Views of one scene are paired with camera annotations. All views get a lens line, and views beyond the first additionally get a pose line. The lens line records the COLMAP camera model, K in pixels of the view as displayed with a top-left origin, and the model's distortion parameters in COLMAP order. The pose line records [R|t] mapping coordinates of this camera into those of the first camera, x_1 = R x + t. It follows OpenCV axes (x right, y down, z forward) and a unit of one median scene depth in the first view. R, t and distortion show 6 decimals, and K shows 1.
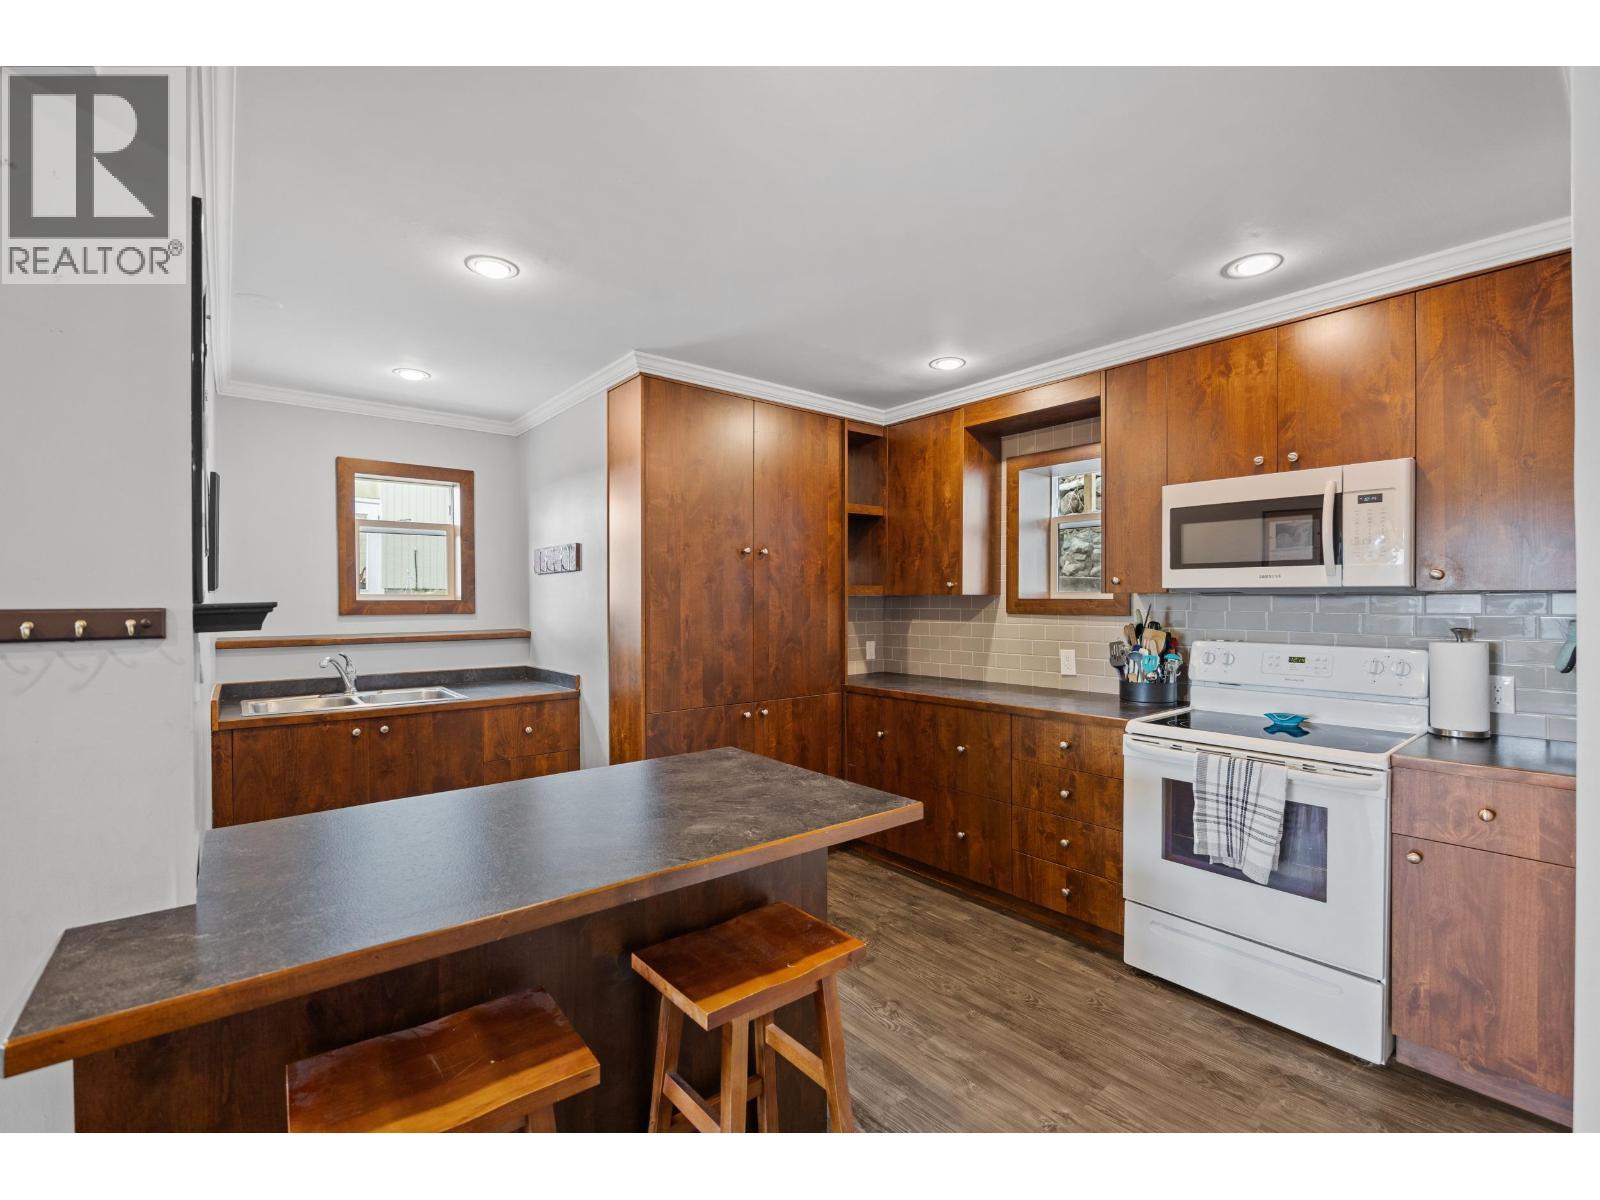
lens RADIAL K [[713.9, 0, 810.6], [0, 713.9, 604.4], [0, 0, 1]] dist [-0.005367, 0.000659]
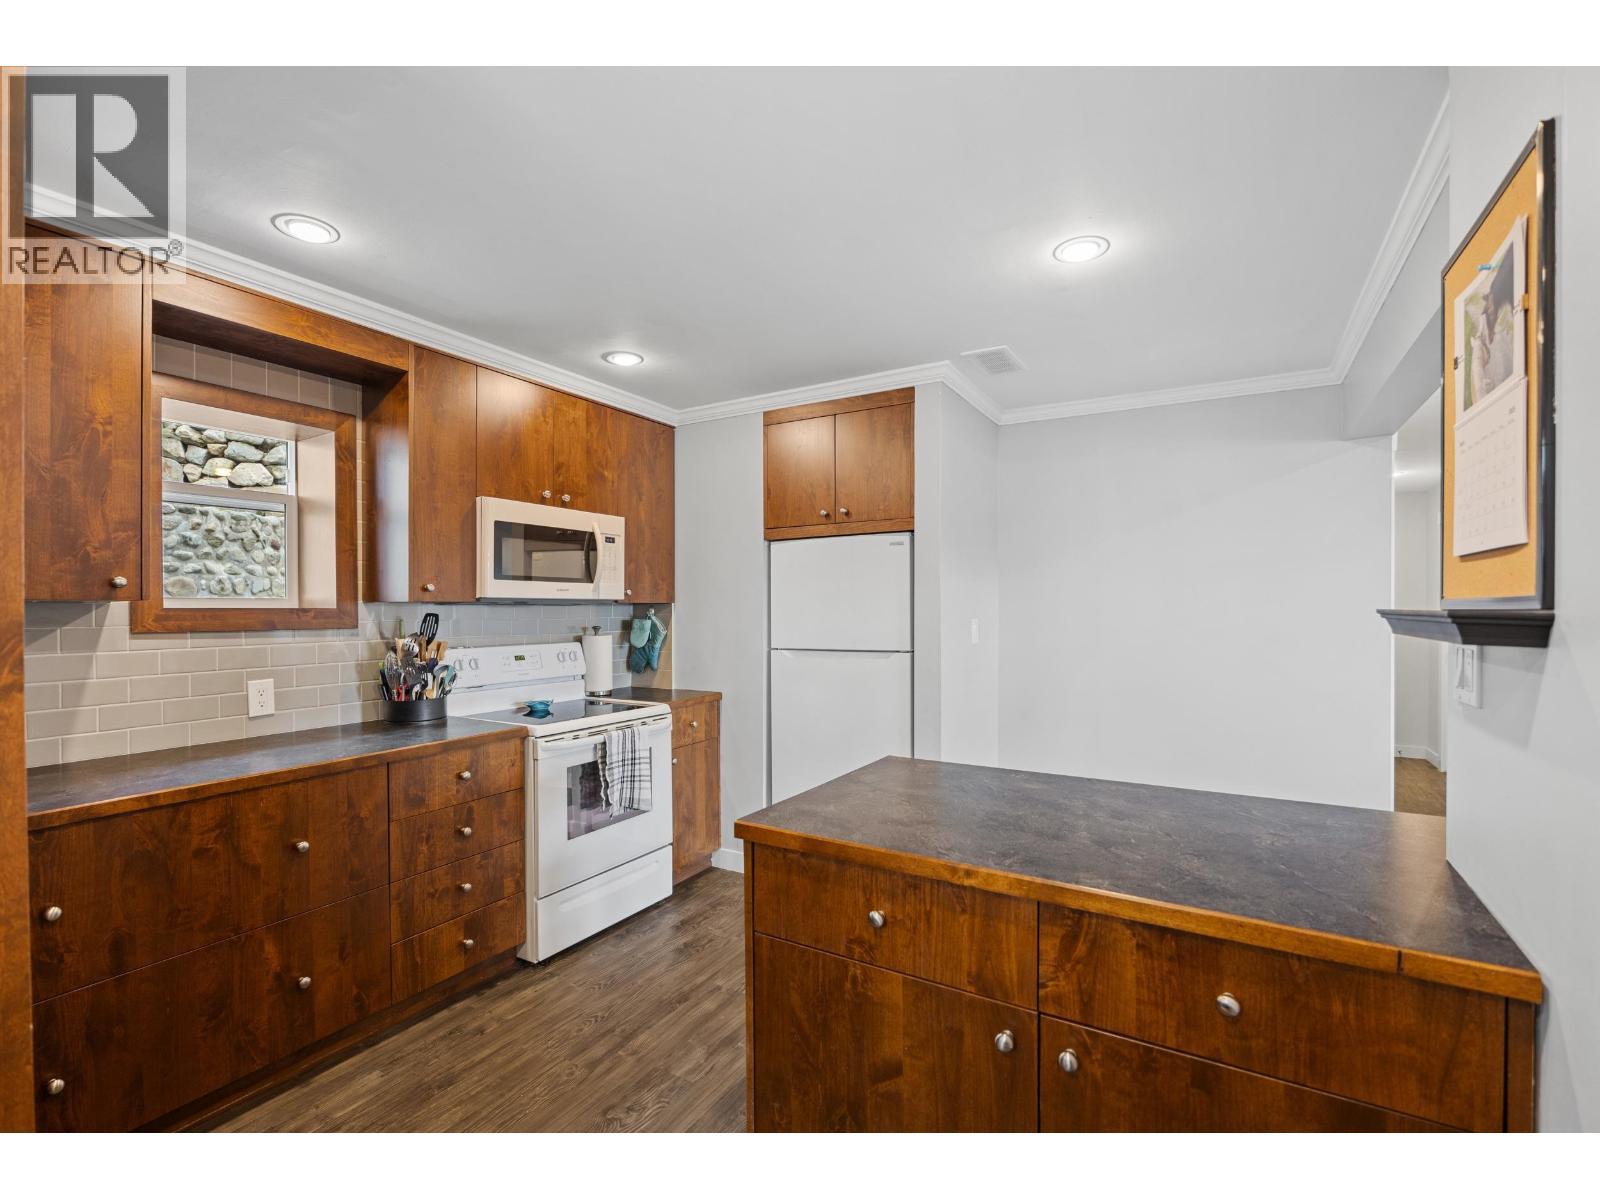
lens RADIAL K [[713.9, 0, 810.6], [0, 713.9, 604.4], [0, 0, 1]] dist [-0.005367, 0.000659]
pose [[-0.337470, 0.004196, 0.941327, -0.650120], [0.009002, 0.999959, -0.001230, -0.007592], [-0.941293, 0.008059, -0.337494, 0.957715]]
